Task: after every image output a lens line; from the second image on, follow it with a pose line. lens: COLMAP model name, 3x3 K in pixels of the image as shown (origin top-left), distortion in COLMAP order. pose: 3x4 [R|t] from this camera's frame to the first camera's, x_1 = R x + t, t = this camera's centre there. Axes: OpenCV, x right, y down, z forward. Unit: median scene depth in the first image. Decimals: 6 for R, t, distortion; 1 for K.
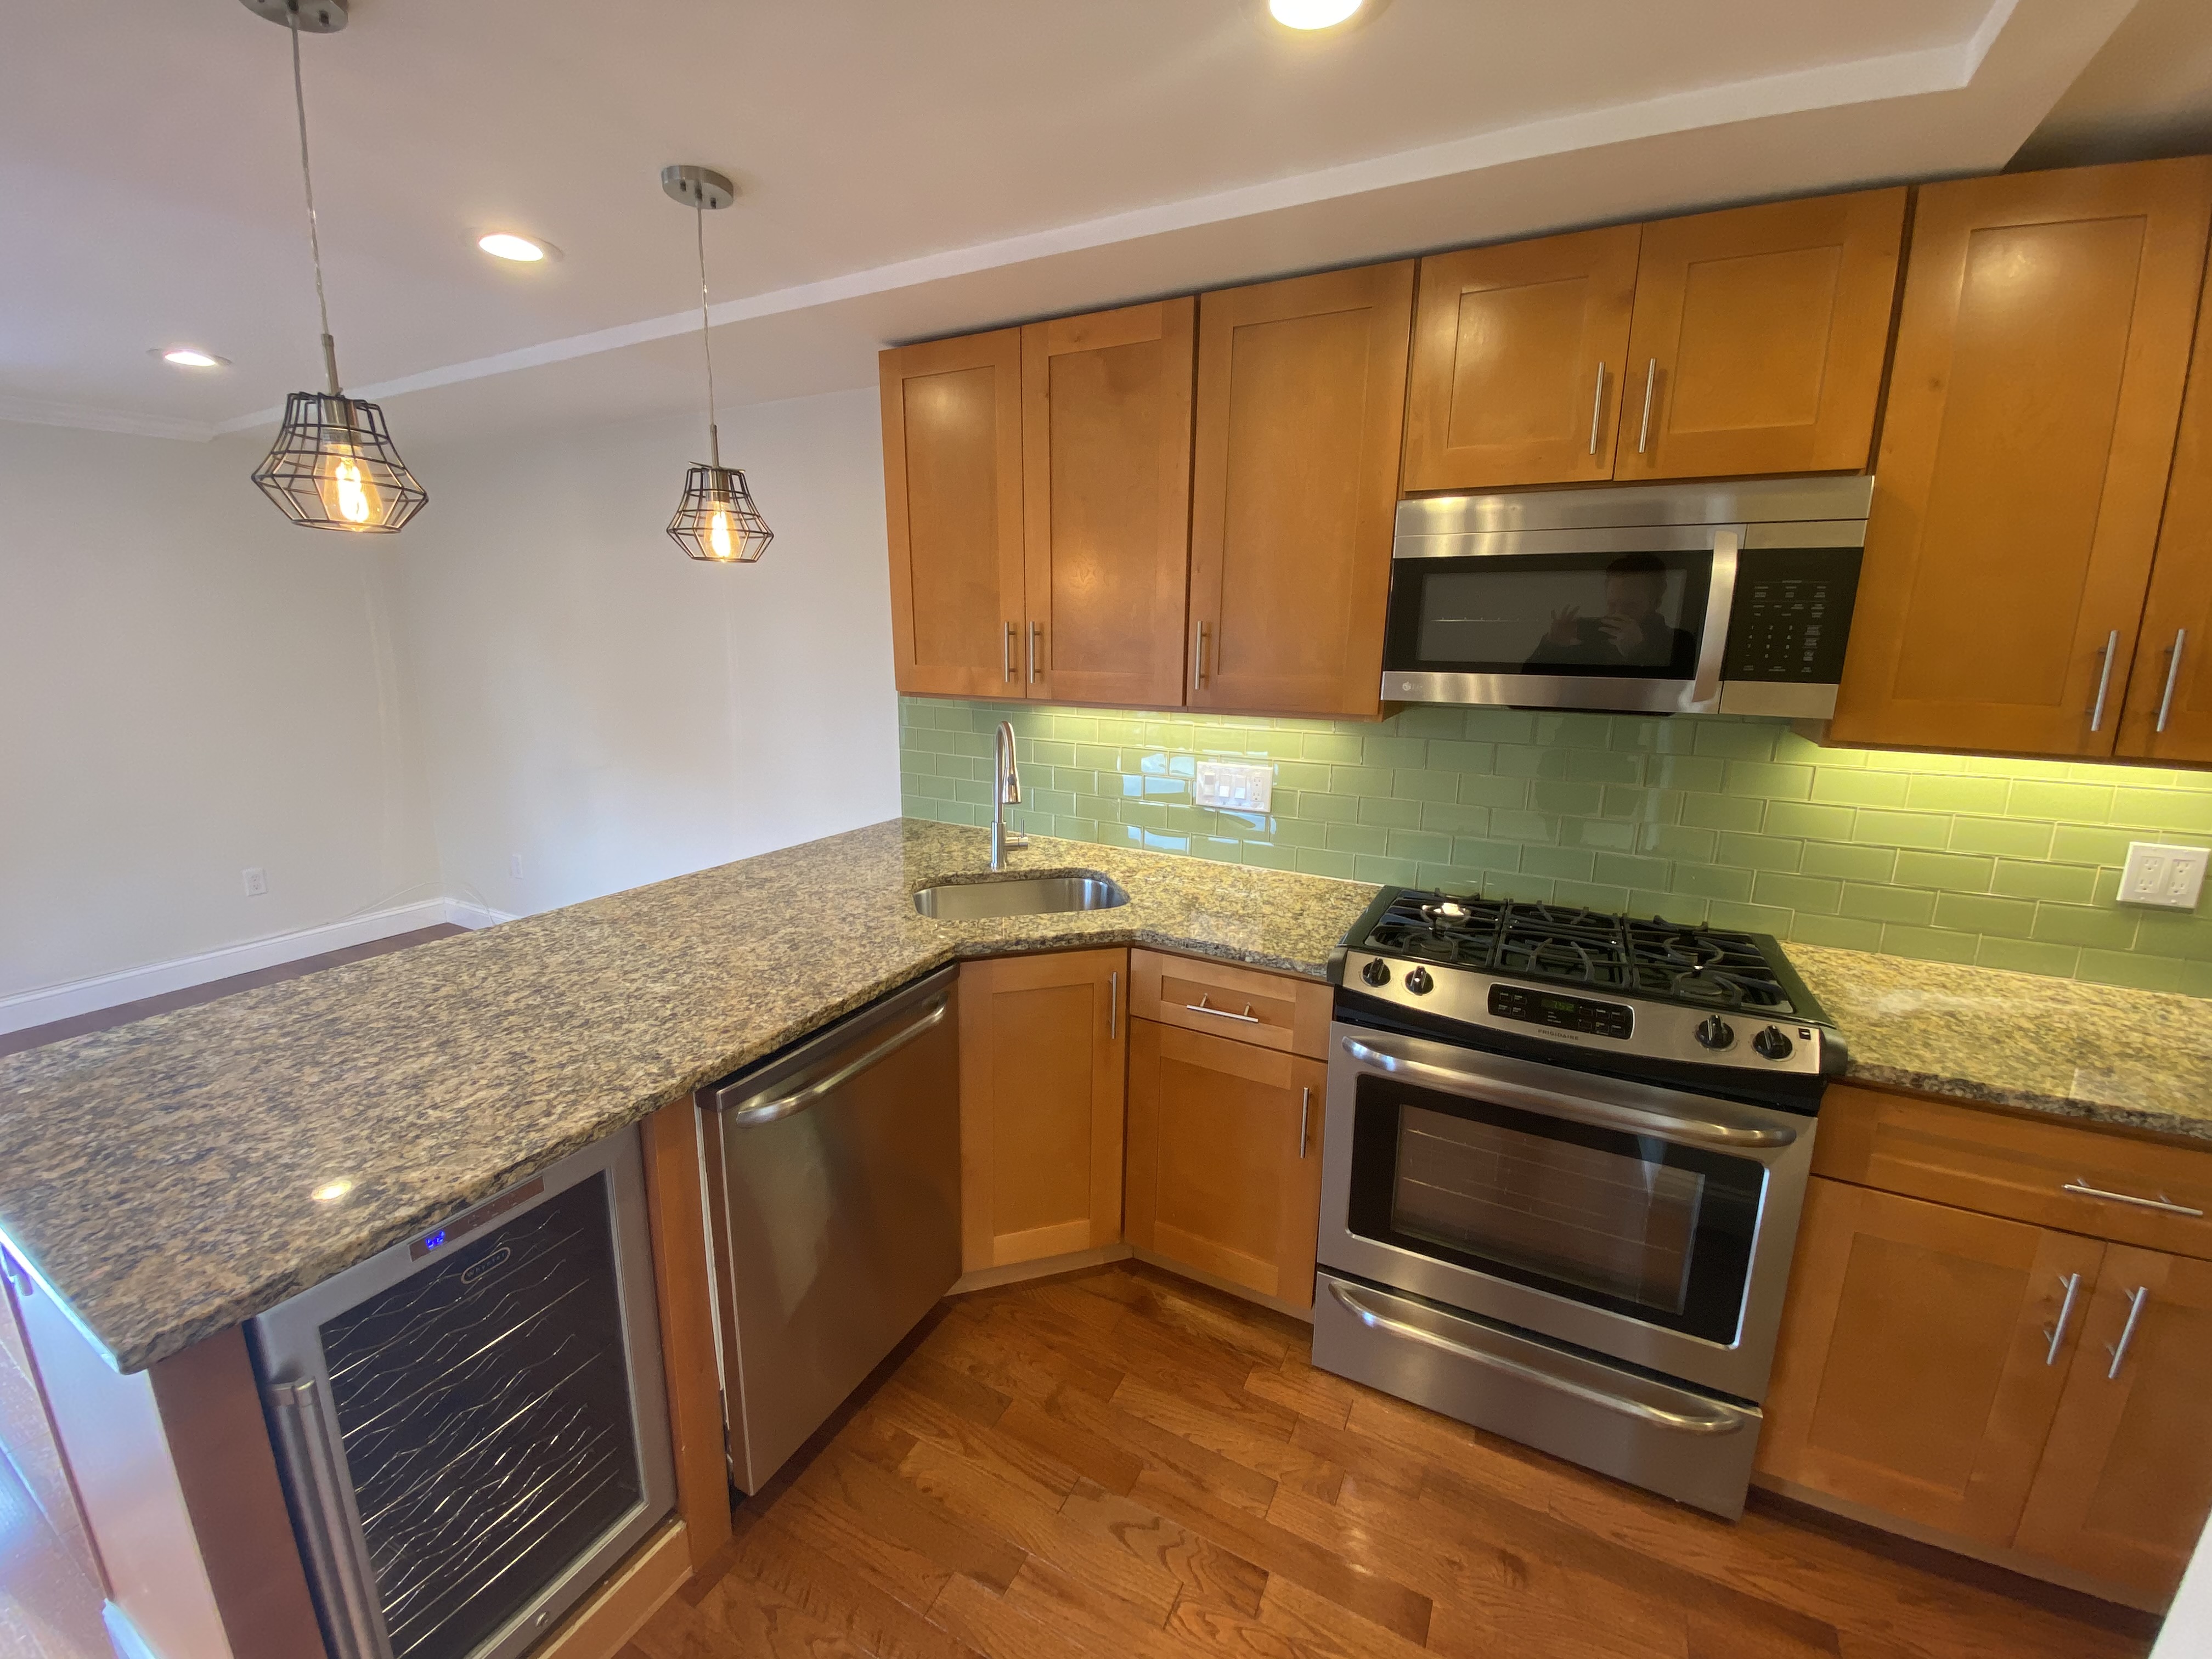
lens RADIAL K [[886.8, 0, 1100.5], [0, 886.8, 816.2], [0, 0, 1]] dist [0.031321, -0.025393]
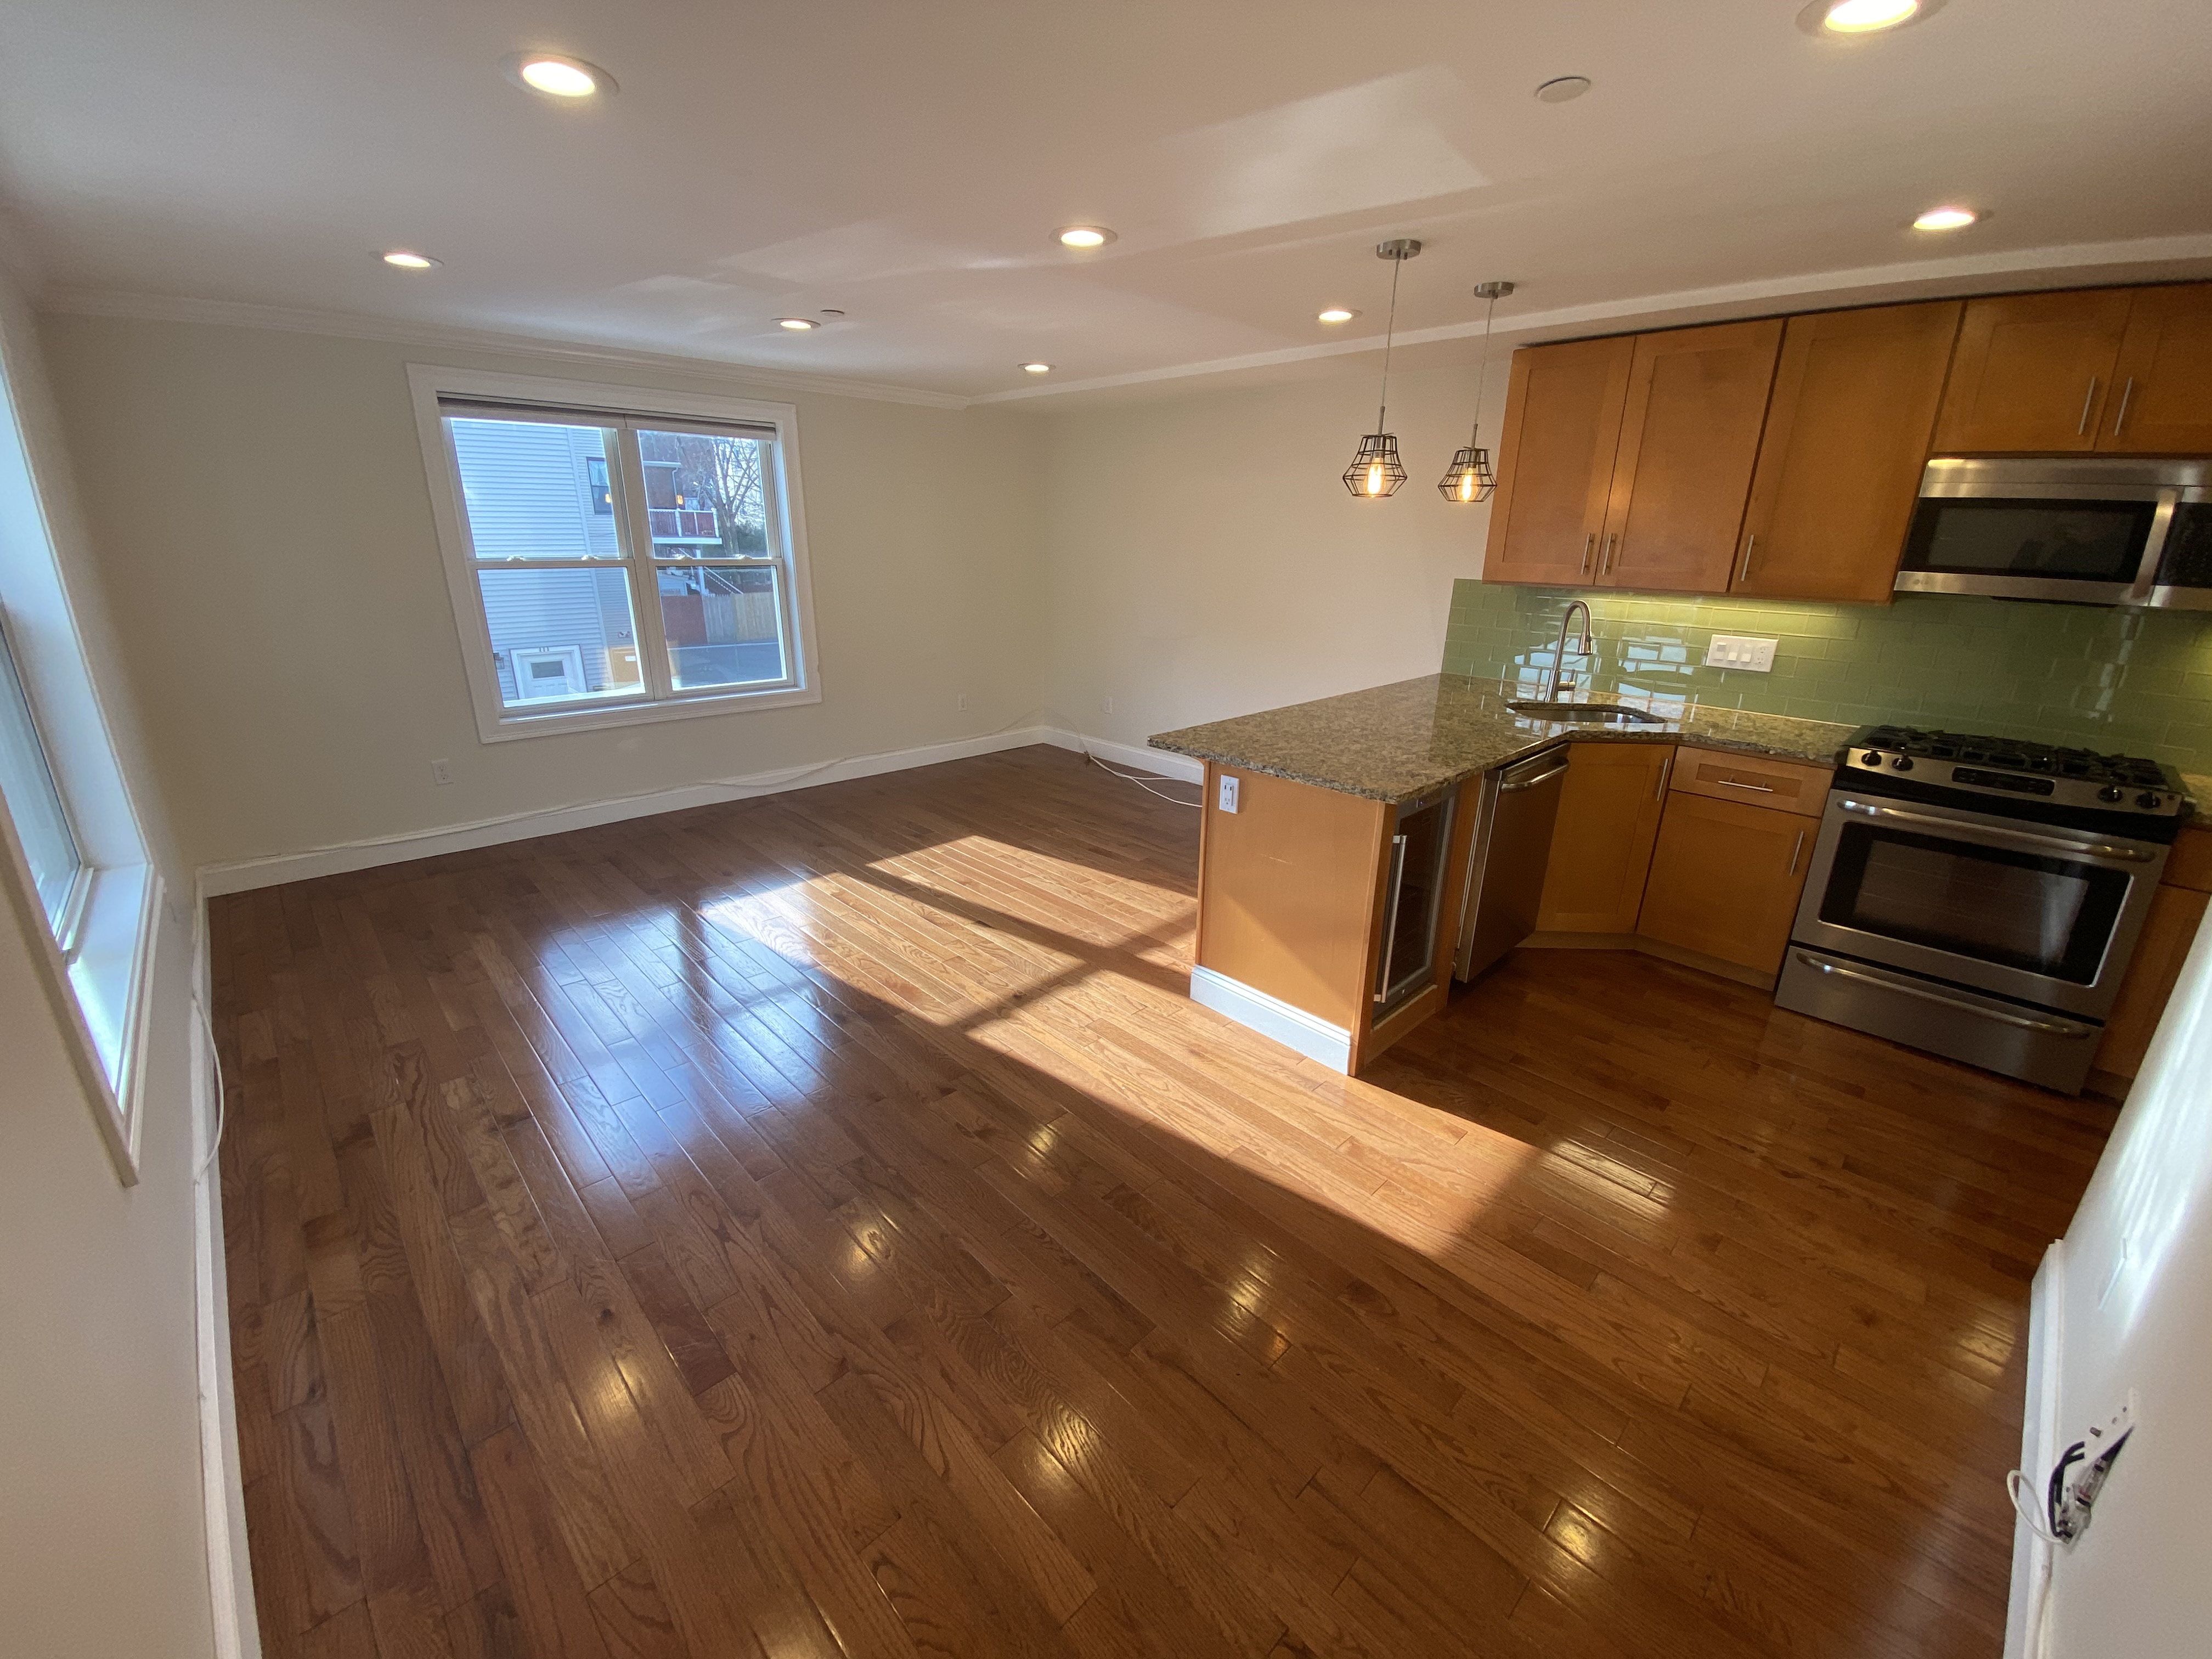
lens RADIAL K [[886.8, 0, 1100.5], [0, 886.8, 816.2], [0, 0, 1]] dist [0.031321, -0.025393]
pose [[0.948832, 0.098704, -0.299958, -0.504659], [-0.068591, 0.991635, 0.109341, 0.189151], [0.308241, -0.083172, 0.947666, -0.957625]]
